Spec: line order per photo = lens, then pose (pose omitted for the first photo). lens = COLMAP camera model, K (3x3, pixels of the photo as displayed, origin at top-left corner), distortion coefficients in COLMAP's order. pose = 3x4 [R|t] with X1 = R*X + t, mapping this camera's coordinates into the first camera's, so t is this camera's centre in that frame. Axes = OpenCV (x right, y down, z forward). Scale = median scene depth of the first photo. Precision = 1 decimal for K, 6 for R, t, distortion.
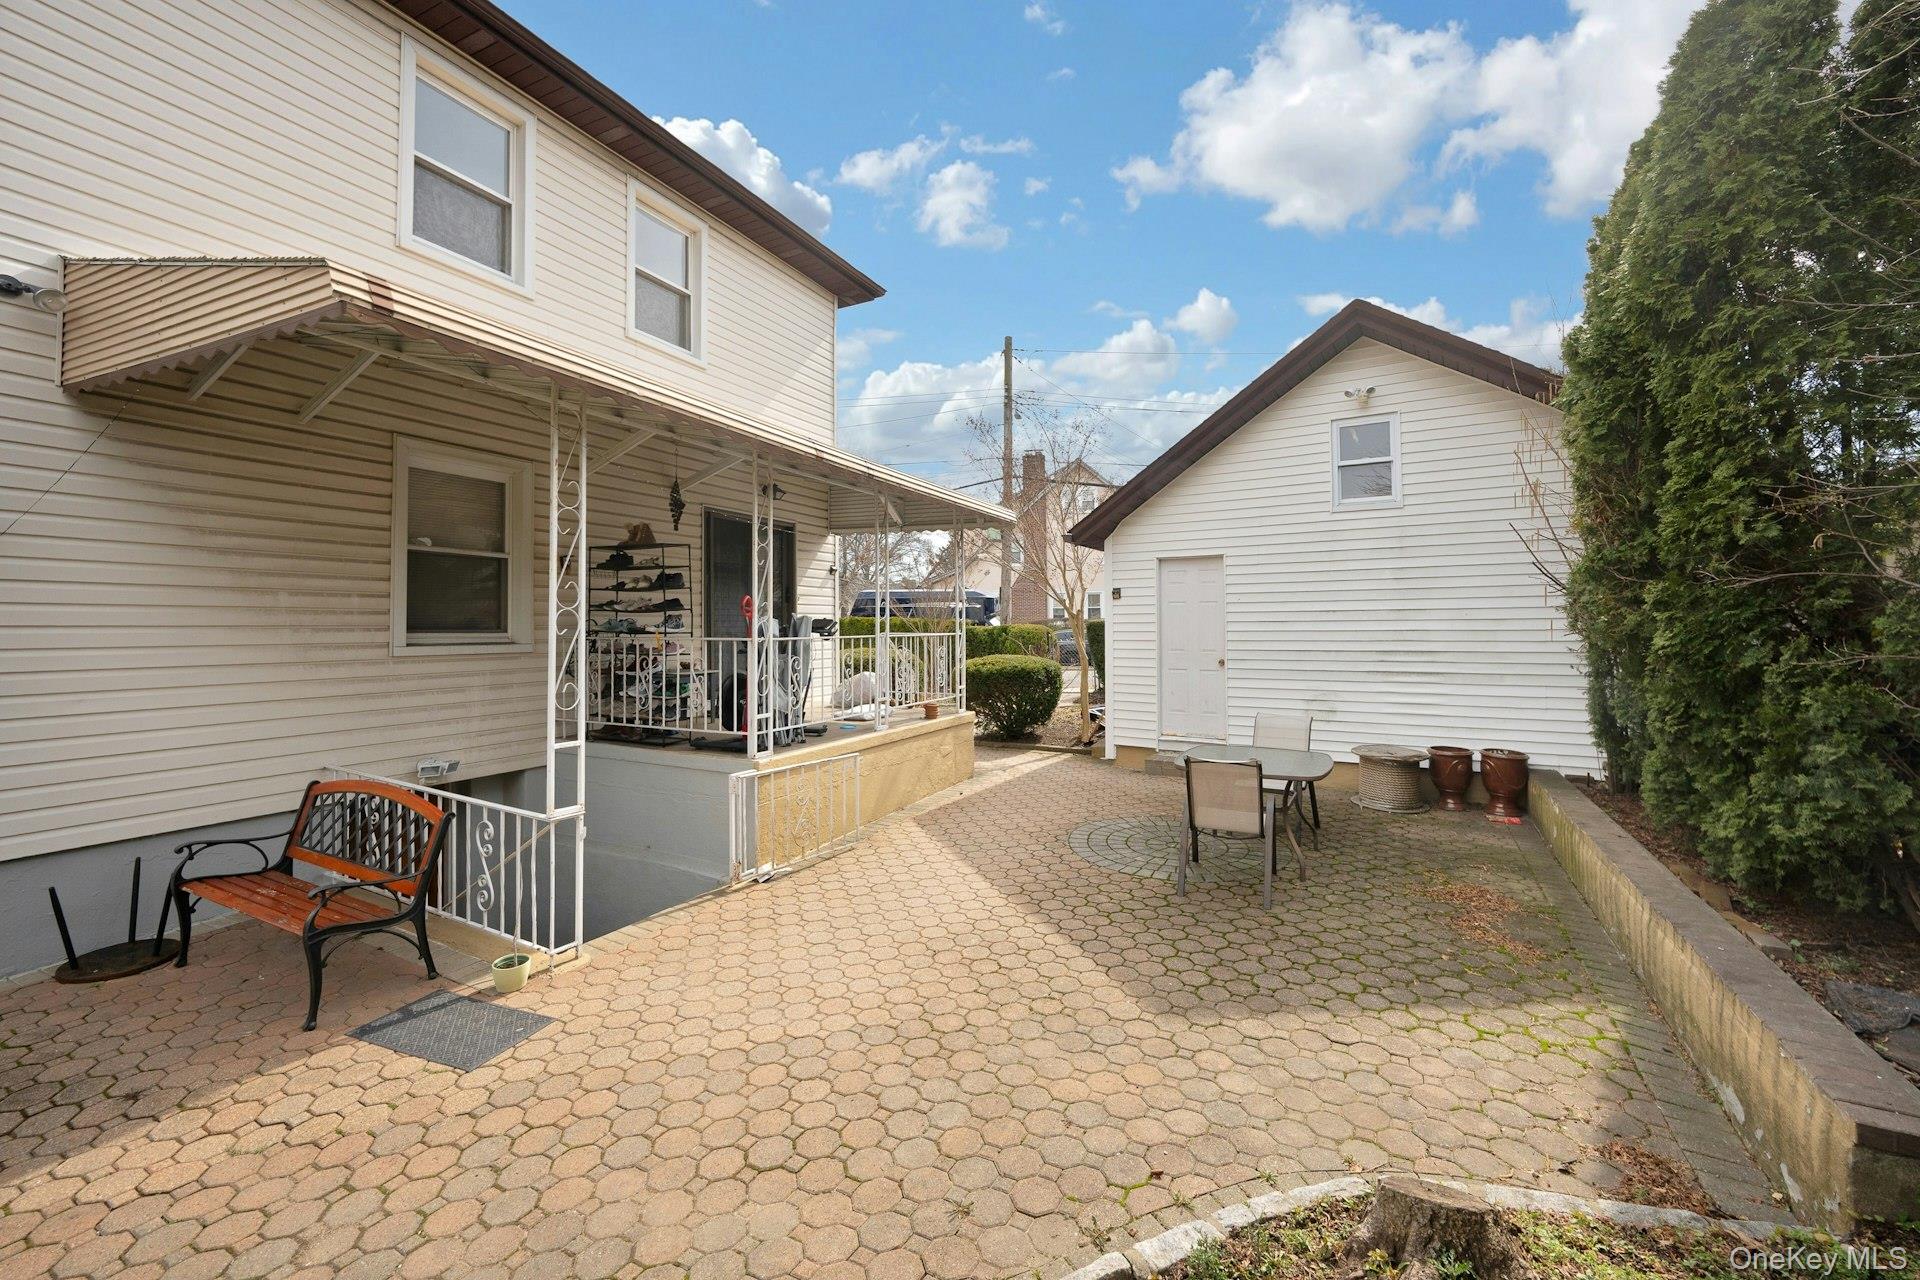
lens RADIAL K [[754.8, 0, 968.7], [0, 754.8, 645.1], [0, 0, 1]] dist [-0.000368, 0.000298]
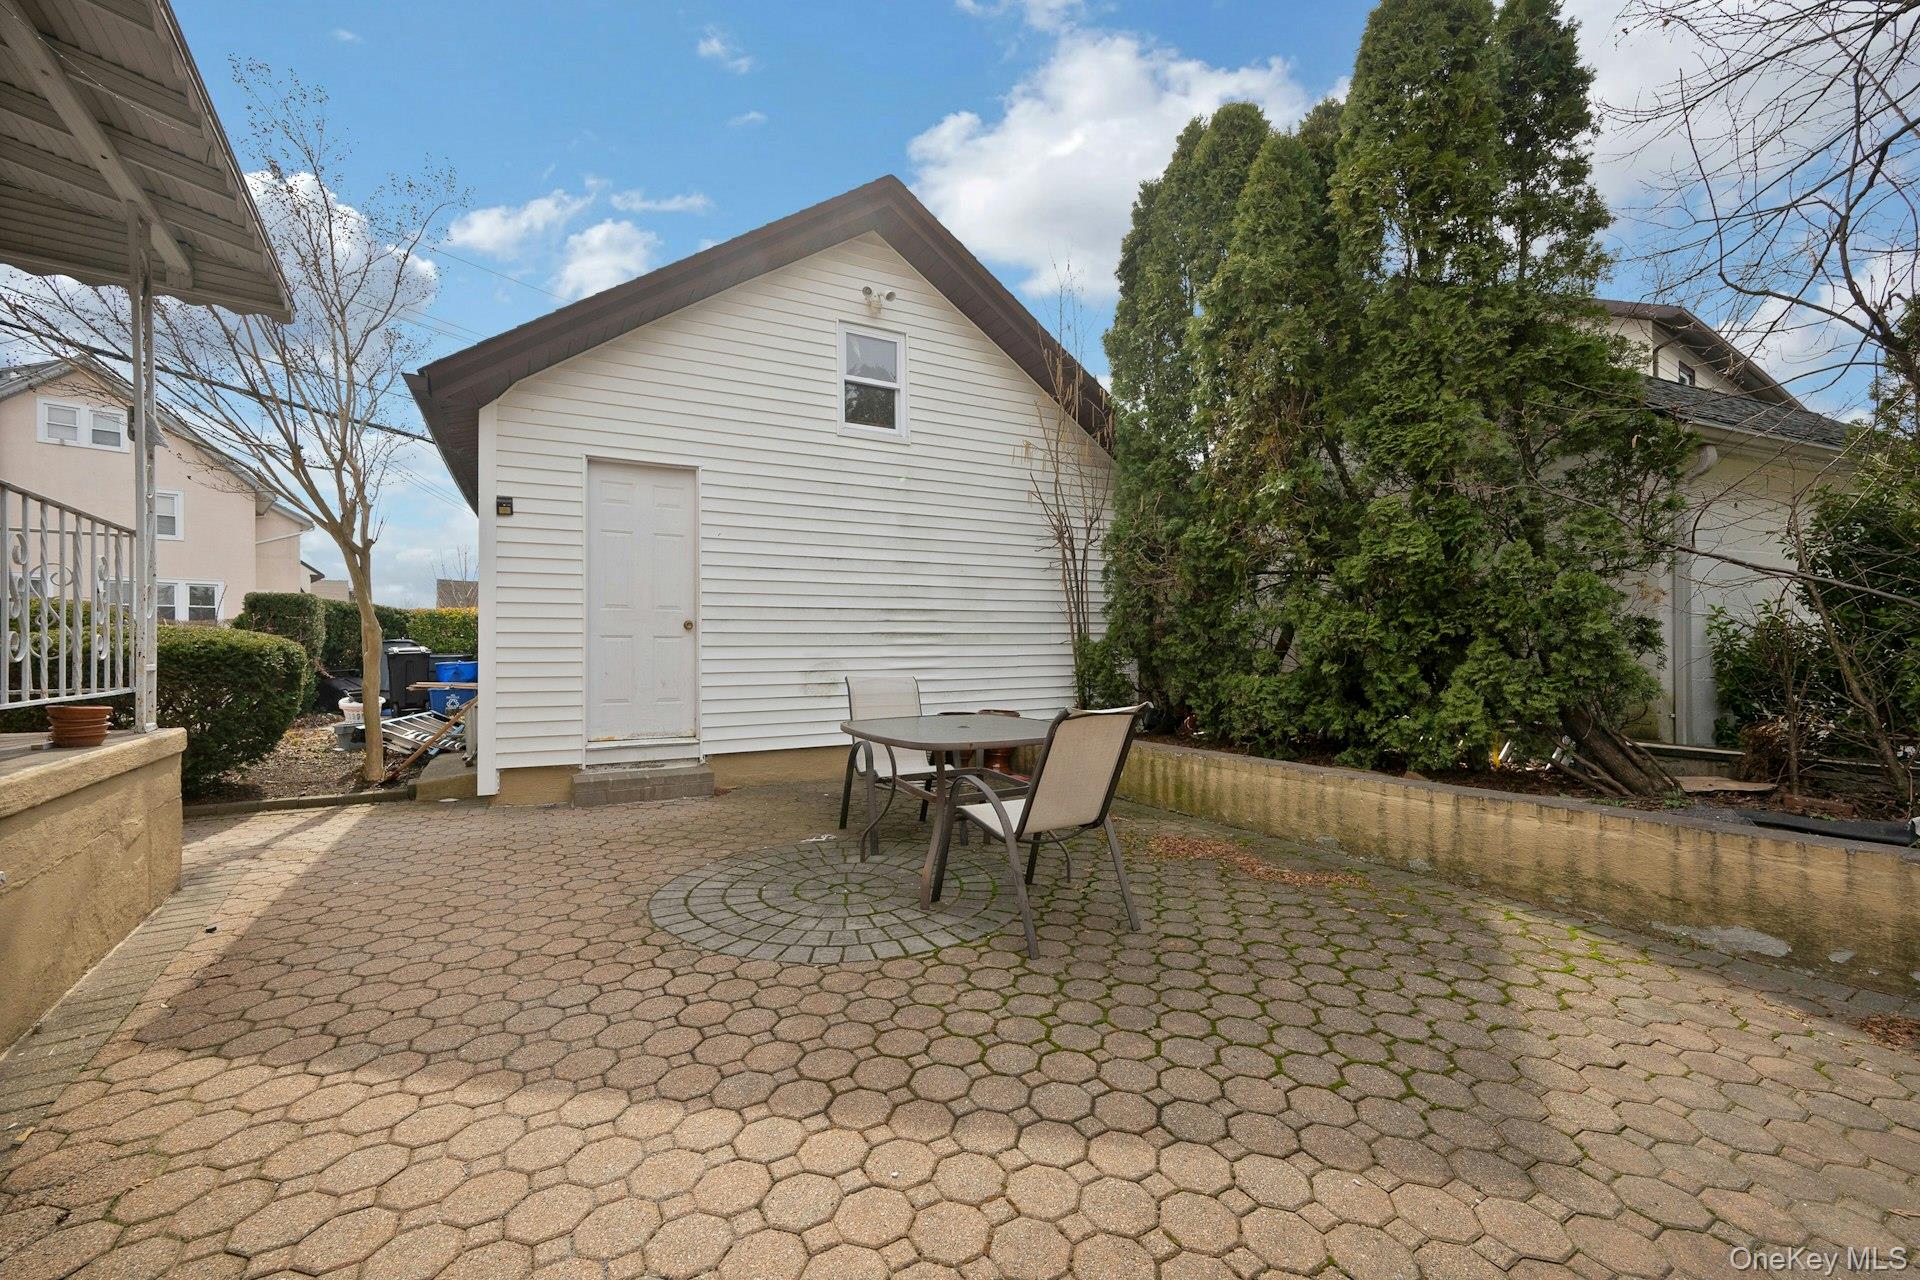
lens RADIAL K [[762.9, 0, 960.2], [0, 762.9, 661.7], [0, 0, 1]] dist [0.001433, -0.000389]
pose [[0.507372, -0.010387, 0.861664, -0.254005], [0.018189, 0.999834, 0.001342, 0.108800], [-0.861535, 0.014992, 0.507477, 0.777925]]
